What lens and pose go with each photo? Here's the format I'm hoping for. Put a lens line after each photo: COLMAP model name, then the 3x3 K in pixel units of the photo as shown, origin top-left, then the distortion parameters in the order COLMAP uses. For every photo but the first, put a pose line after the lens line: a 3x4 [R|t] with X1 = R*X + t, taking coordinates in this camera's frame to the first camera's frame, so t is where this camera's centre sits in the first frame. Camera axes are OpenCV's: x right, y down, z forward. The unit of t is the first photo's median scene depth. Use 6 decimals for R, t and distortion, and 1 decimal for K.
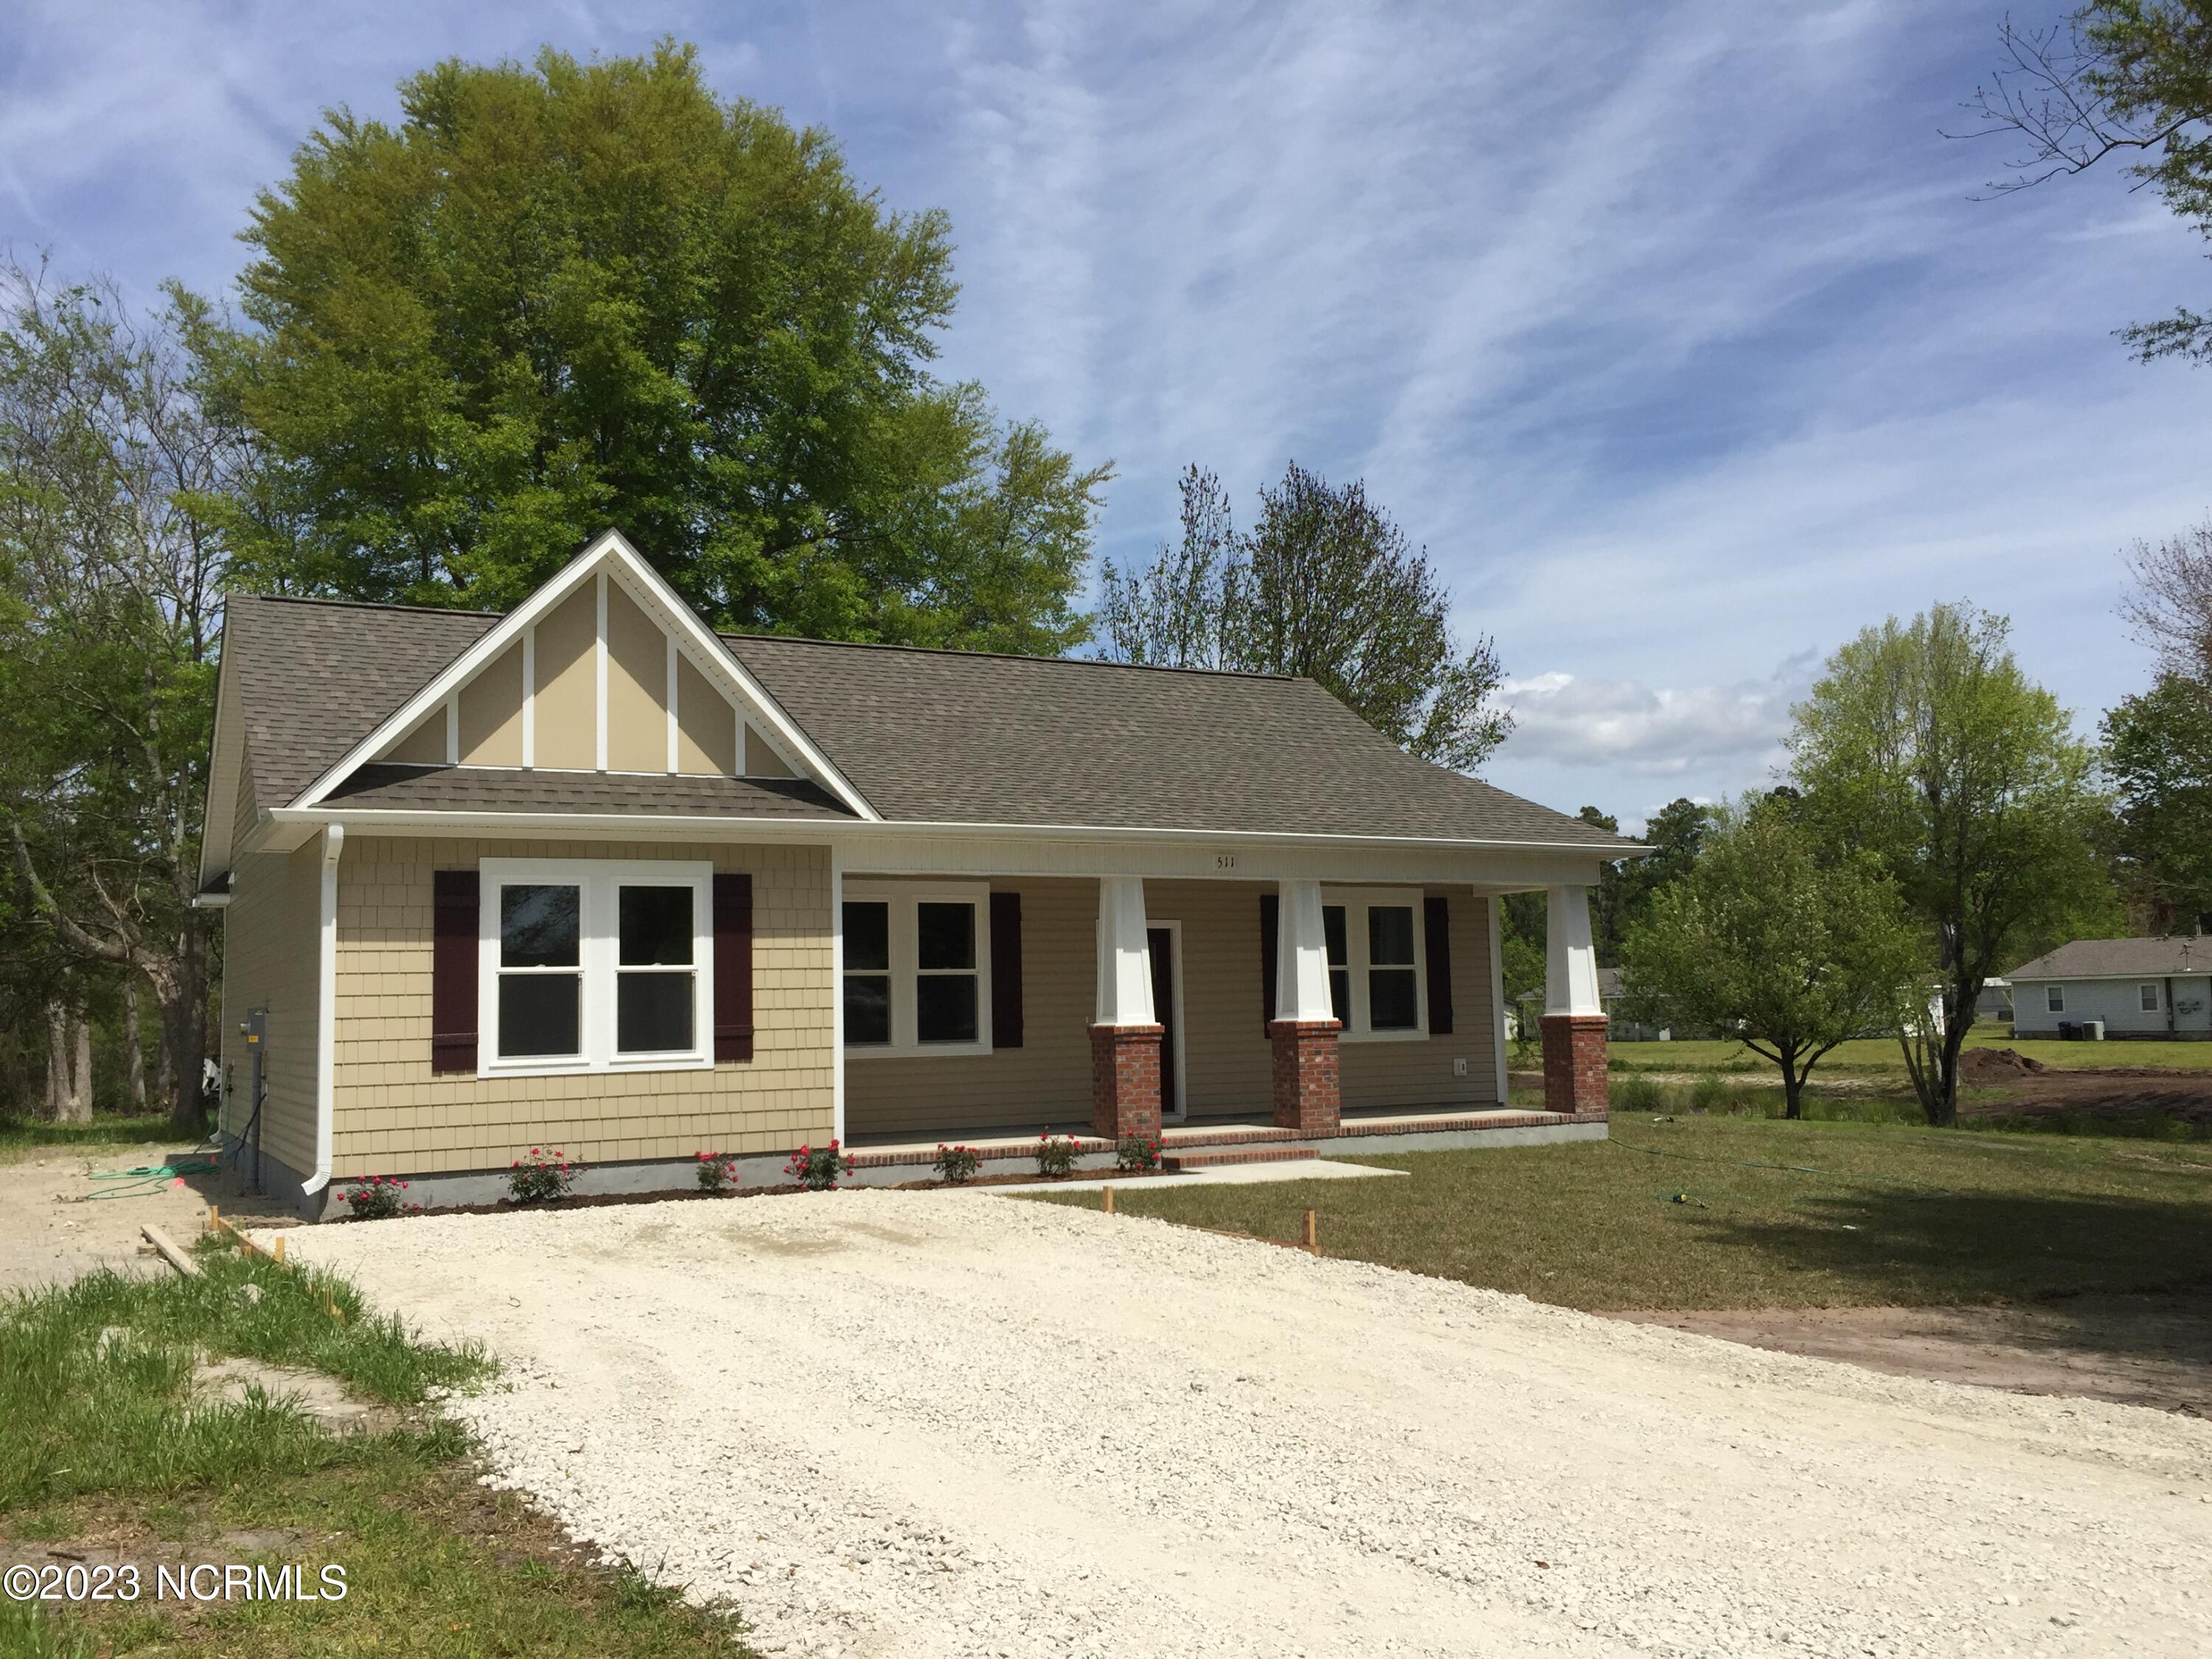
lens RADIAL K [[1901.4, 0, 1108.6], [0, 1901.4, 848.3], [0, 0, 1]] dist [0.048822, -0.008603]
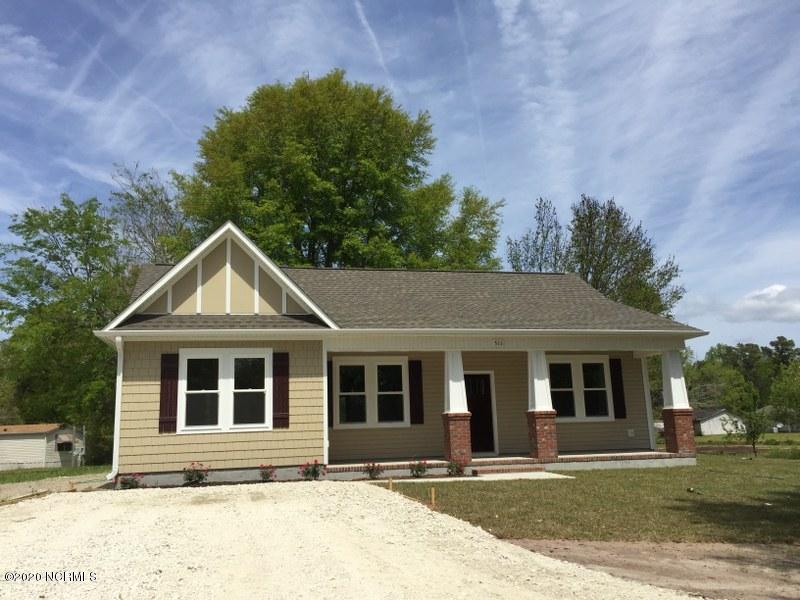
lens RADIAL K [[682.5, 0, 400.0], [0, 682.5, 300.0], [0, 0, 1]] dist [0.073893, -0.107976]
pose [[0.962812, -0.059236, -0.263597, 0.194759], [0.033751, 0.994396, -0.100184, 0.040053], [0.268055, 0.087562, 0.959416, 0.166624]]
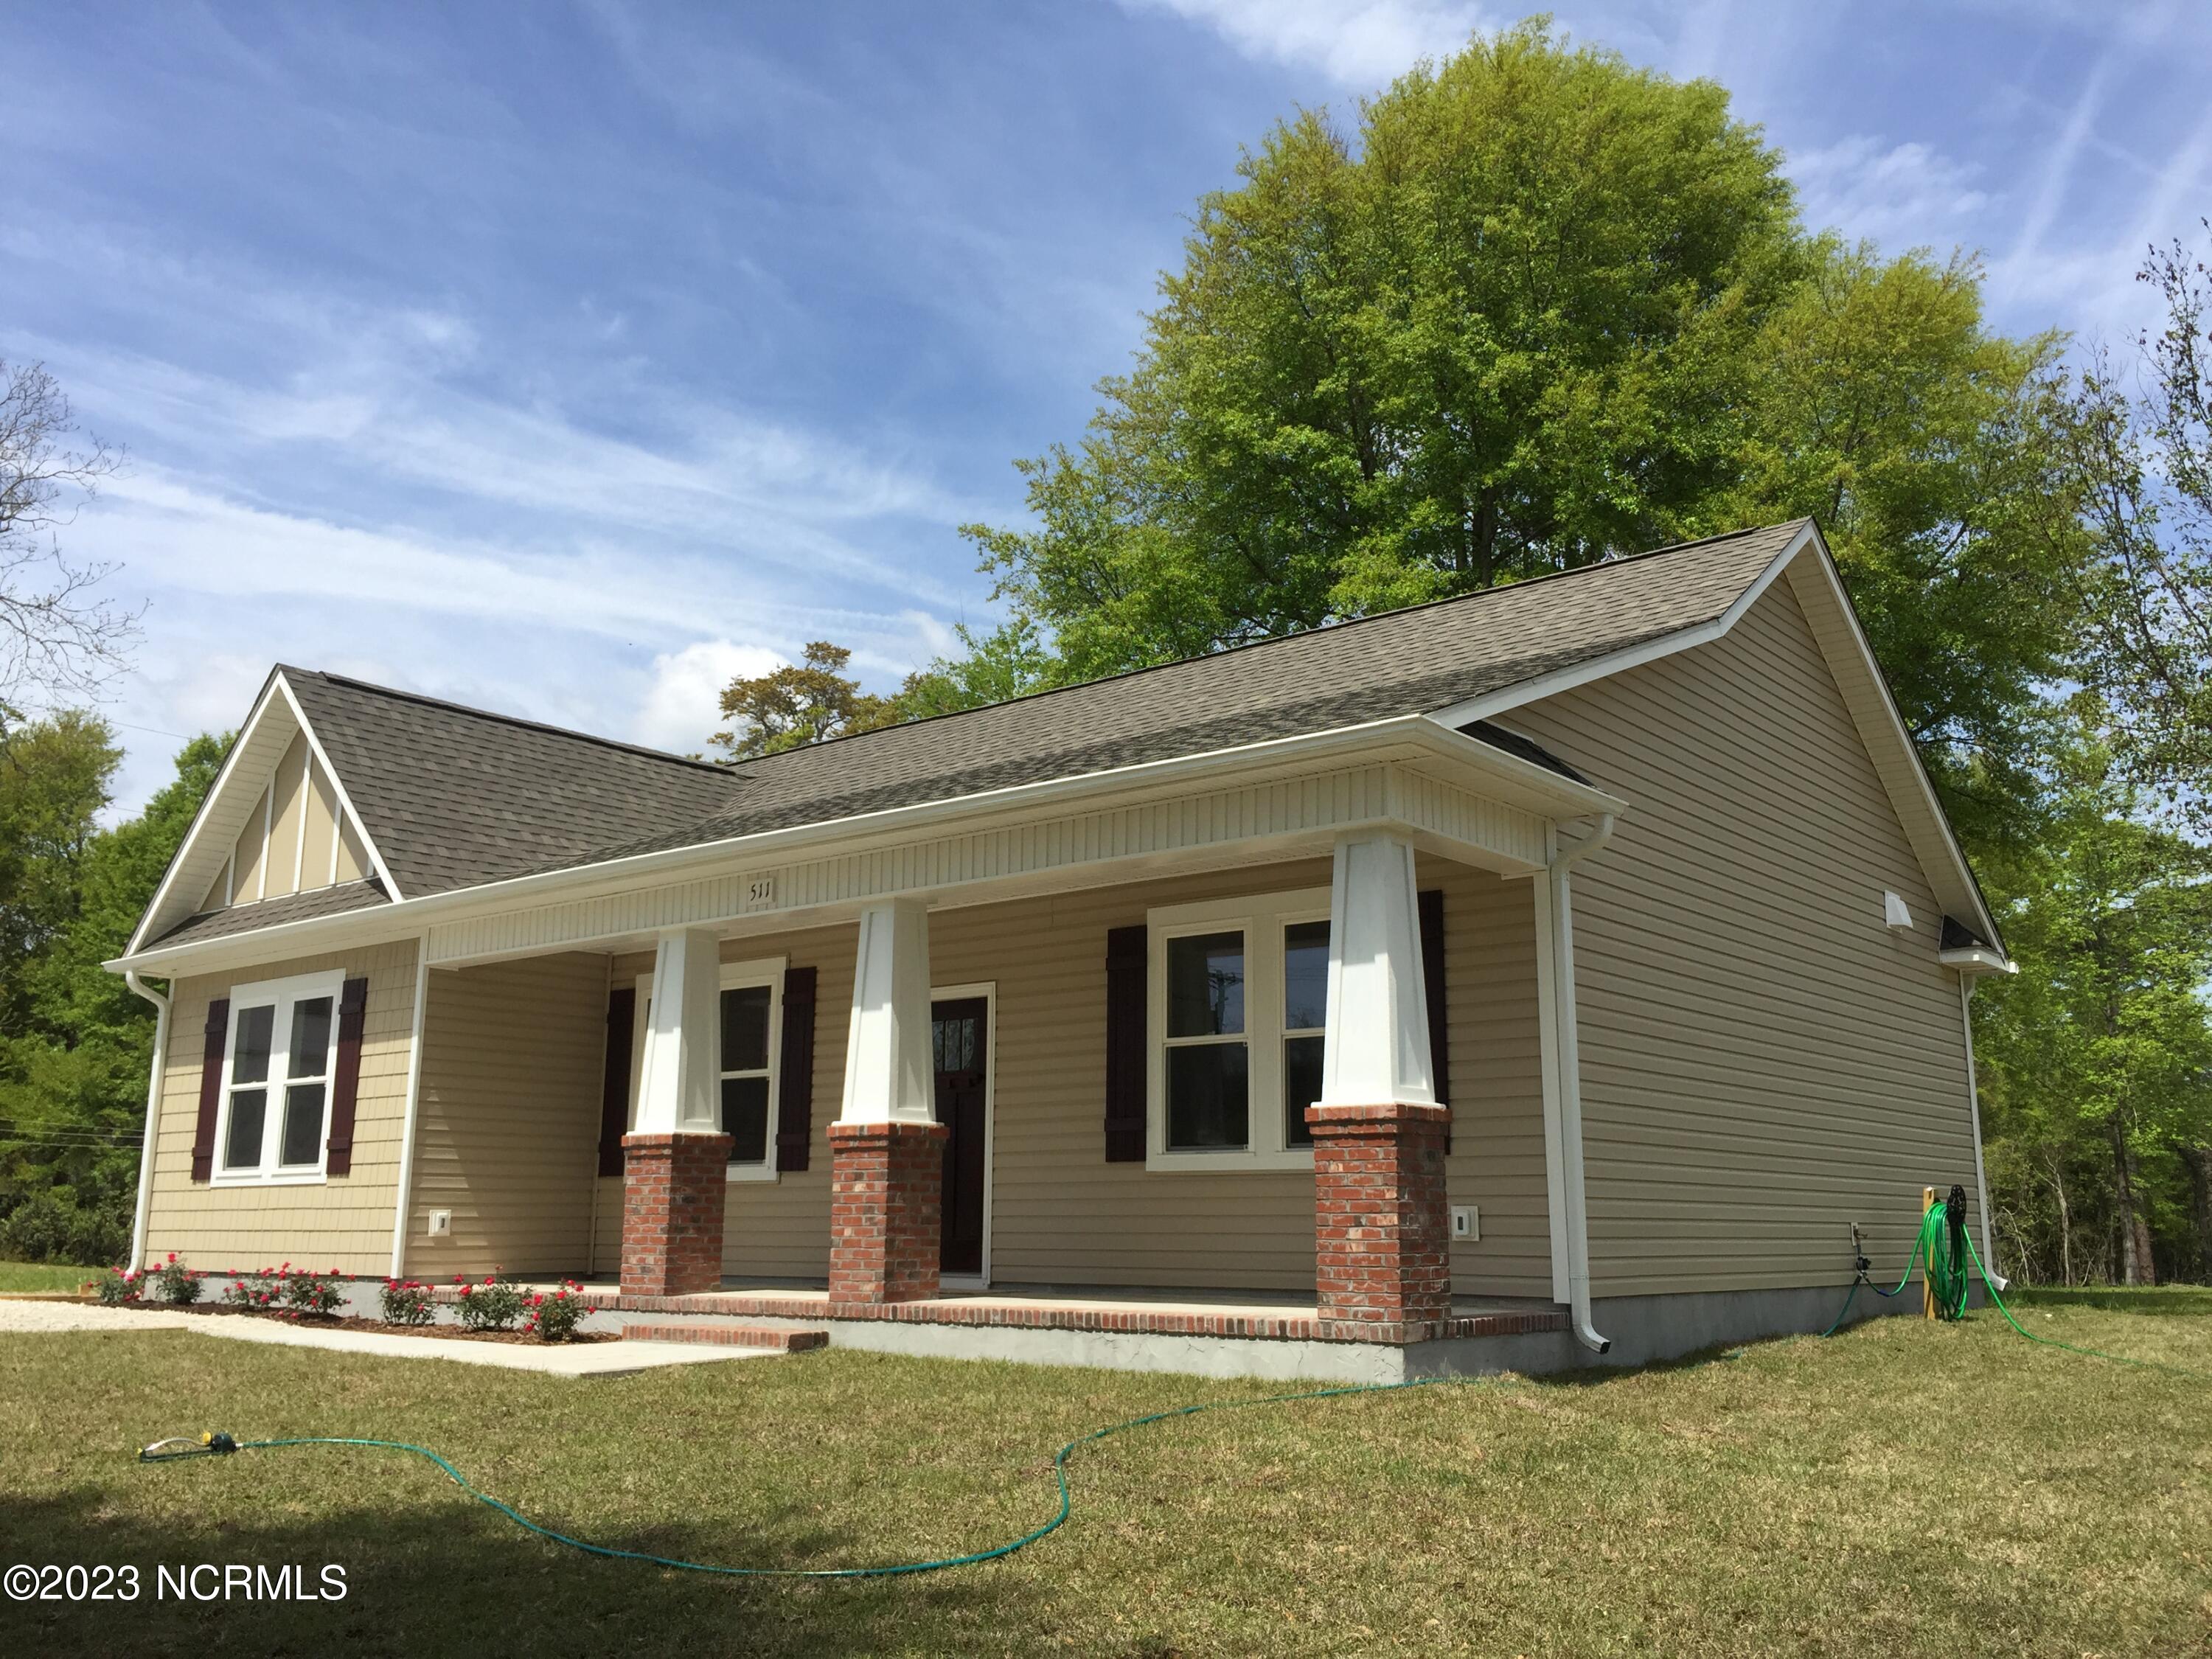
lens RADIAL K [[1913.5, 0, 1106.0], [0, 1913.5, 829.5], [0, 0, 1]] dist [0.056580, -0.092411]
pose [[0.369058, -0.166646, -0.914344, 0.836822], [0.069688, 0.985986, -0.151575, 0.111814], [0.926790, -0.007779, 0.375499, 0.977212]]
